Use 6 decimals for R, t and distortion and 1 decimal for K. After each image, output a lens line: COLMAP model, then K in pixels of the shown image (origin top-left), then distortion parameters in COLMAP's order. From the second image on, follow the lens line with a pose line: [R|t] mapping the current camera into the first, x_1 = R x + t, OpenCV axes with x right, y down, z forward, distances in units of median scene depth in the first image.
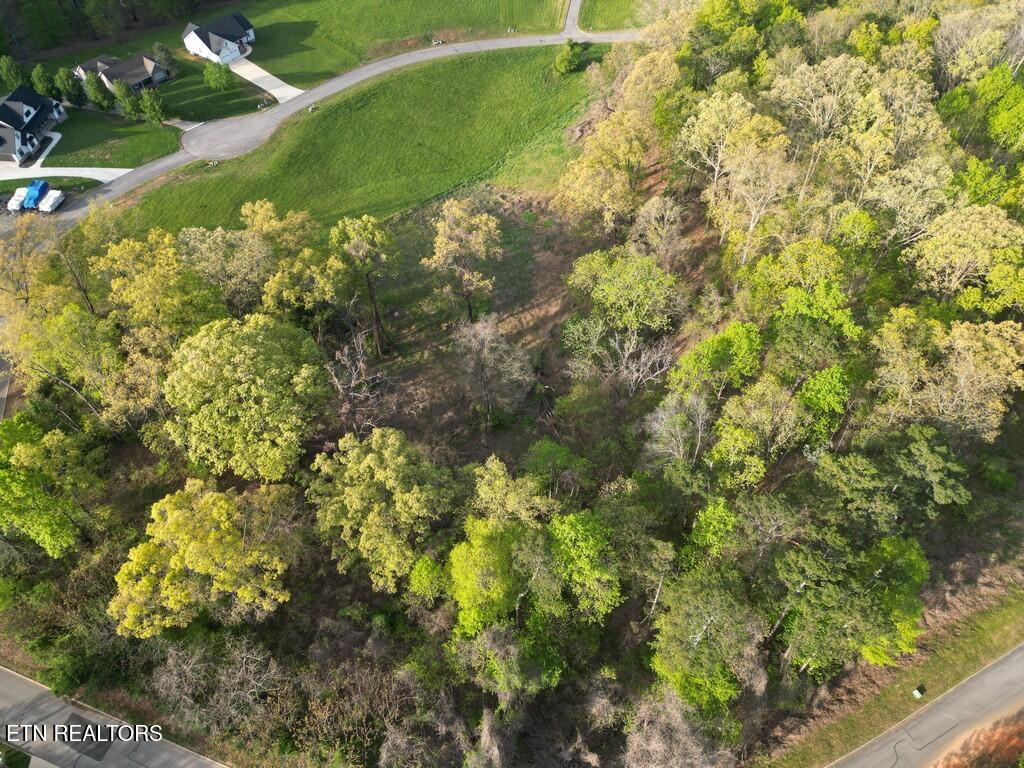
lens RADIAL K [[698.7, 0, 512.4], [0, 698.7, 386.3], [0, 0, 1]] dist [0.008158, -0.015112]
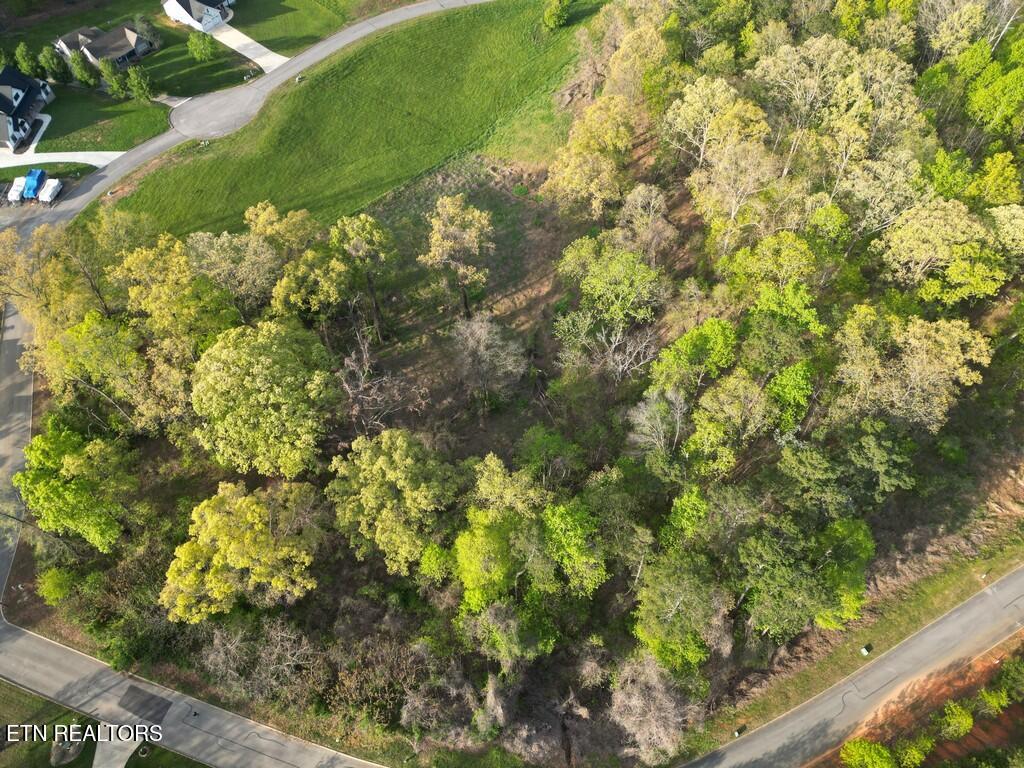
lens RADIAL K [[730.6, 0, 512.7], [0, 730.6, 381.2], [0, 0, 1]] dist [0.009979, -0.023695]
pose [[0.999738, -0.022408, 0.004604, 0.003581], [0.021914, 0.995848, 0.088360, -0.106699], [-0.006565, -0.088236, 0.996078, -0.137380]]
